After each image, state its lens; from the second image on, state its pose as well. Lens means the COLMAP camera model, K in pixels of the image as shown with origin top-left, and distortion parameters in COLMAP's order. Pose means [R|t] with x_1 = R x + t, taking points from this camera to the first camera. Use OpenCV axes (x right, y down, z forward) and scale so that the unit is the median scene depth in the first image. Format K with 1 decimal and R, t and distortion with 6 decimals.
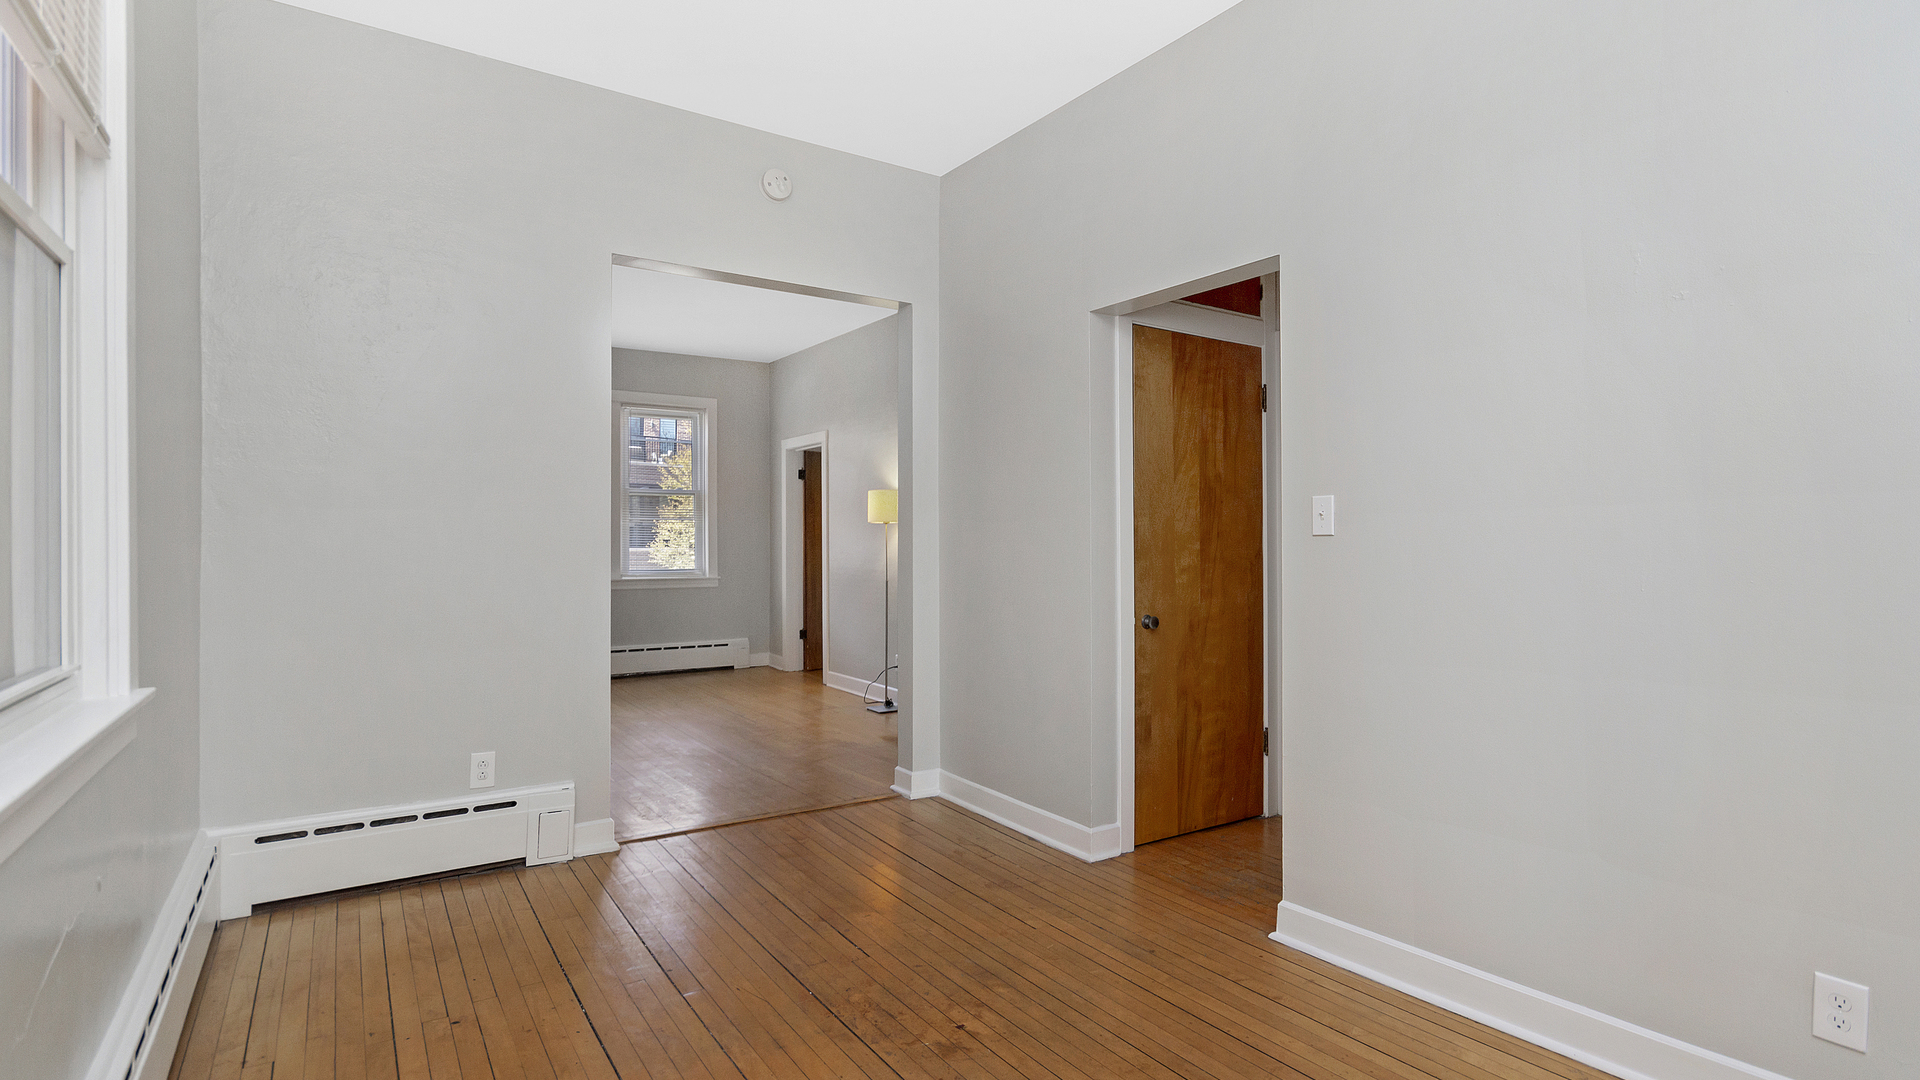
lens RADIAL K [[923.2, 0, 960.0], [0, 923.2, 540.0], [0, 0, 1]] dist [0.003723, 0.000511]
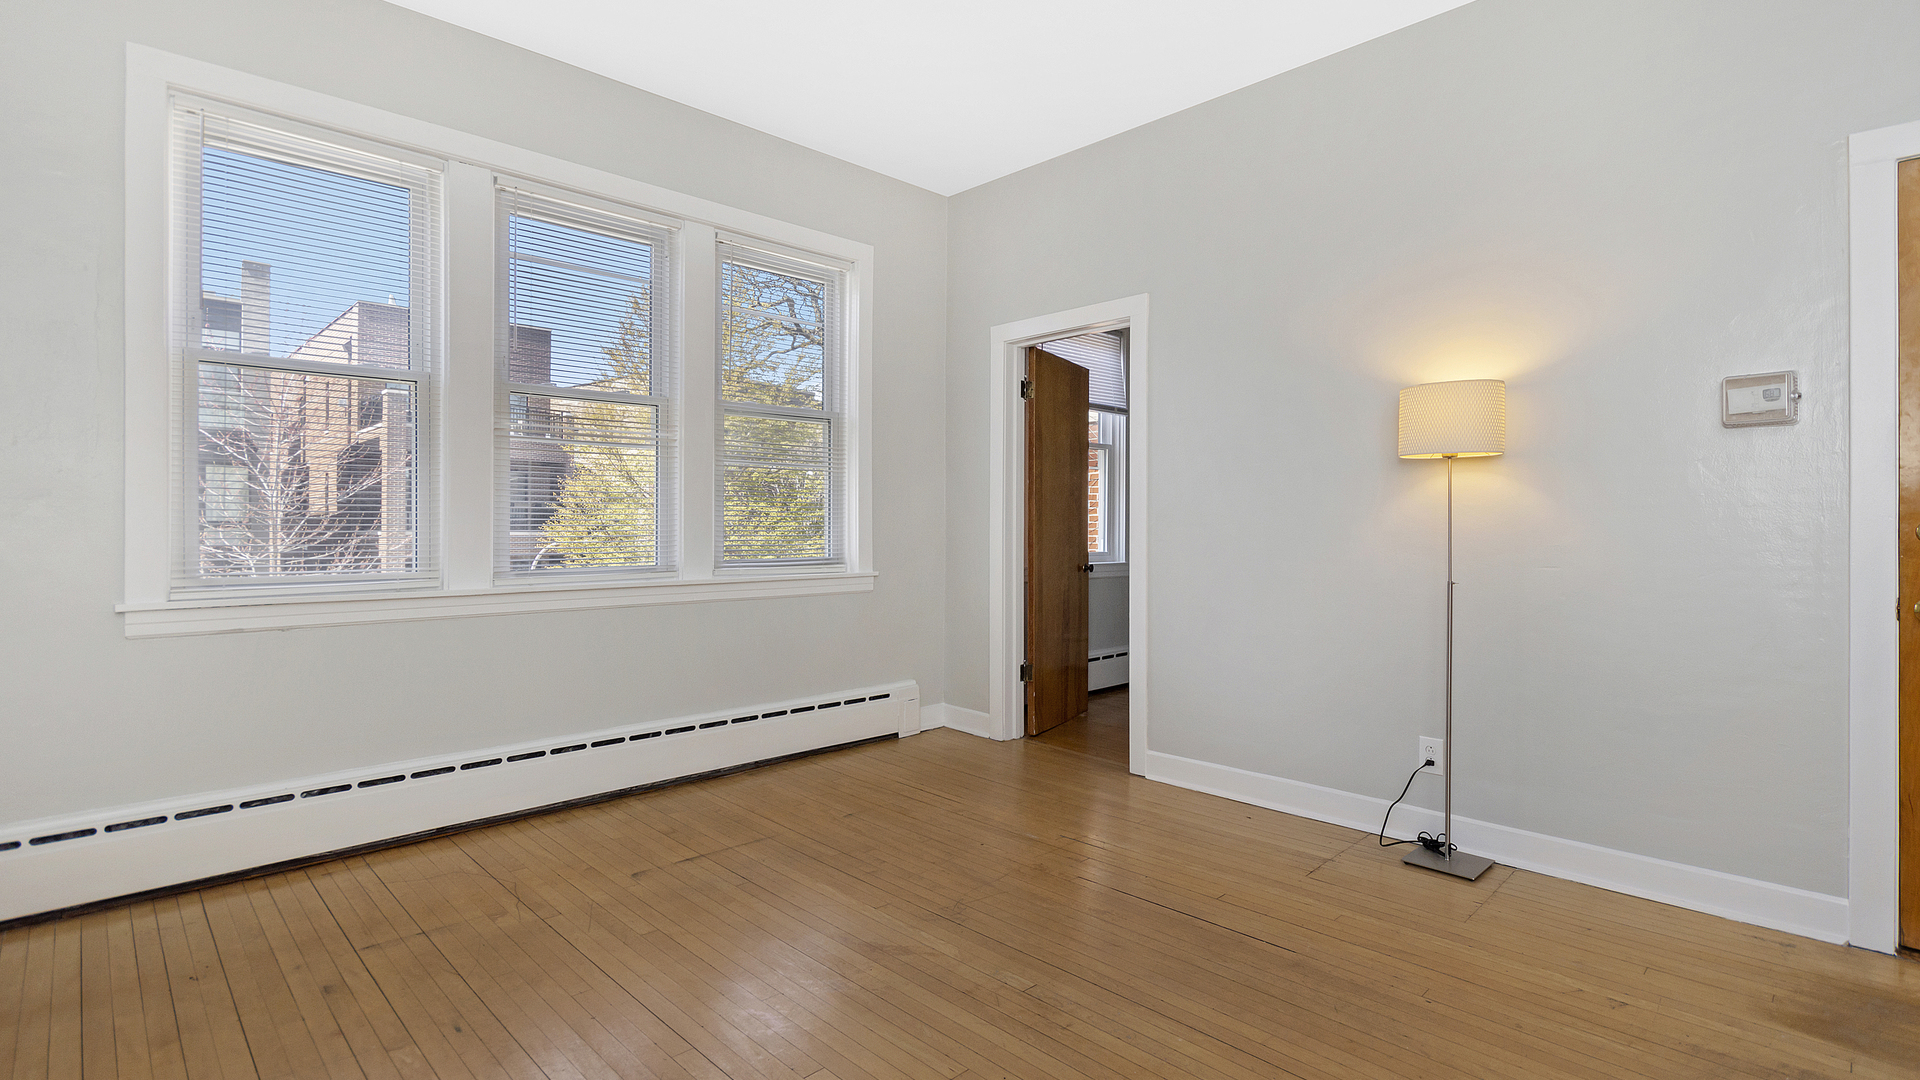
lens RADIAL K [[923.2, 0, 960.0], [0, 923.2, 540.0], [0, 0, 1]] dist [0.003723, 0.000511]
pose [[0.983959, 0.006514, 0.178278, -0.309562], [-0.008858, 0.999884, 0.012357, 0.014467], [-0.178177, -0.013738, 0.983902, 0.450360]]
